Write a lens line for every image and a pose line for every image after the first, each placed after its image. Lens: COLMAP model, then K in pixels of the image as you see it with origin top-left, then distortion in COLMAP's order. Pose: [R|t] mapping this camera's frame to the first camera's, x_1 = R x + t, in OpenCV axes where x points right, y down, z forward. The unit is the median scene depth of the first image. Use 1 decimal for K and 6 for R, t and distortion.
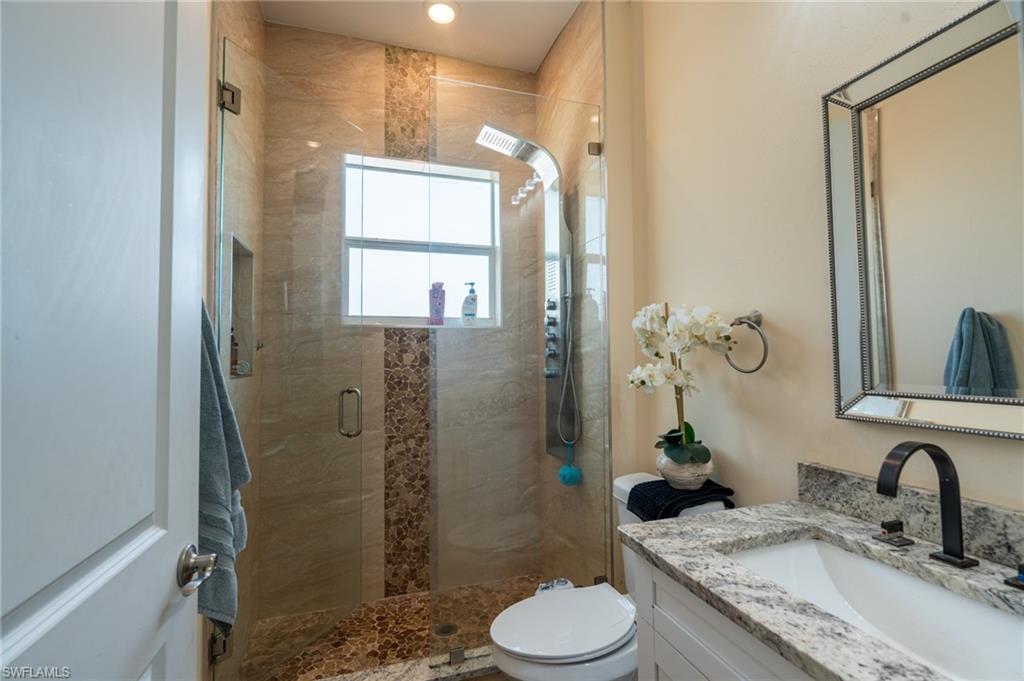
lens RADIAL K [[460.9, 0, 512.0], [0, 460.9, 340.5], [0, 0, 1]] dist [0.000624, -0.000119]
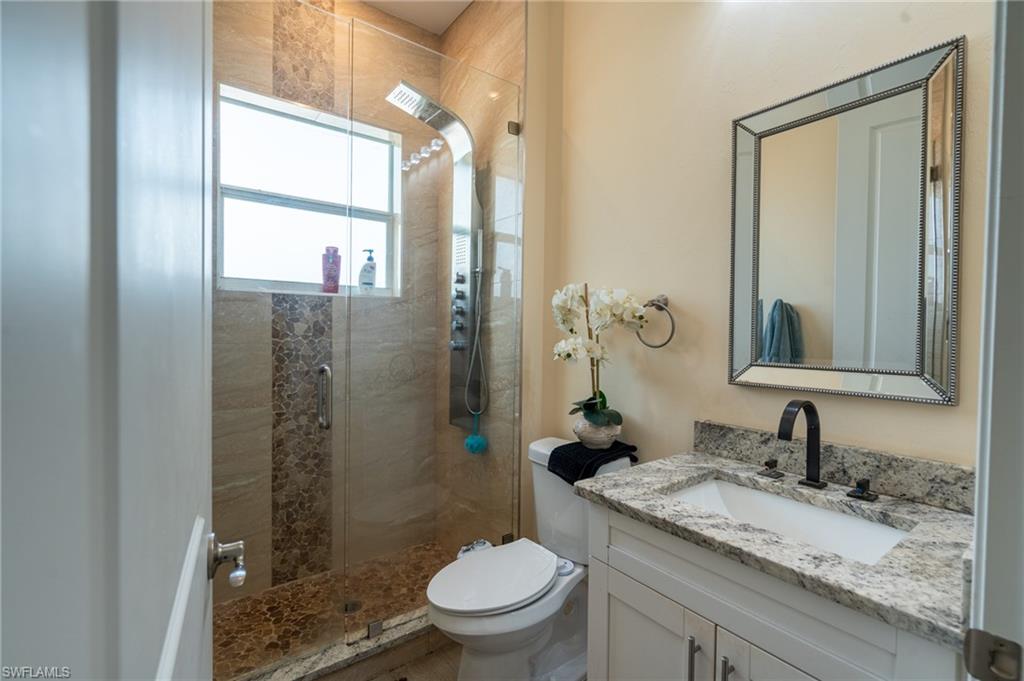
lens RADIAL K [[460.9, 0, 512.0], [0, 460.9, 340.5], [0, 0, 1]] dist [0.000624, -0.000119]
pose [[0.946405, 0.015334, 0.322619, -0.148524], [-0.033769, 0.998096, 0.051621, 0.002645], [-0.321213, -0.059749, 0.945120, 0.004213]]
